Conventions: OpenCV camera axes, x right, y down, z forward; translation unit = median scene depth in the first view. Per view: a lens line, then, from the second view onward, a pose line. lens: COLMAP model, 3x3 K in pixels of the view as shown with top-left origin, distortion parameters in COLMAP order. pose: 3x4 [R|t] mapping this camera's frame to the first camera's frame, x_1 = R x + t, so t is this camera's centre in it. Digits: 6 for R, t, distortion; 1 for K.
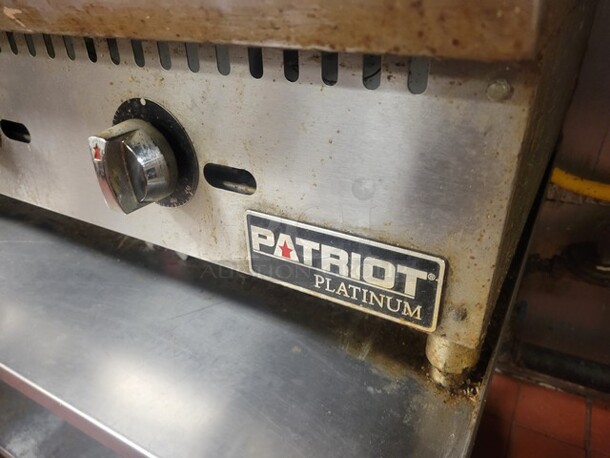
lens RADIAL K [[462.2, 0, 297.2], [0, 462.2, 231.5], [0, 0, 1]] dist [0.030810, -0.000262]
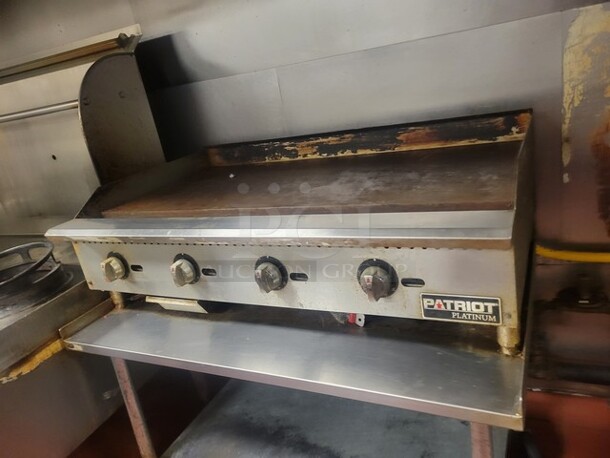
lens RADIAL K [[465.7, 0, 305.7], [0, 465.7, 221.7], [0, 0, 1]] dist [0.031043, -0.001150]
pose [[0.987658, -0.155516, 0.018615, -0.761612], [0.155864, 0.964185, -0.214602, 0.031930], [0.015426, 0.214854, 0.976524, -1.768715]]
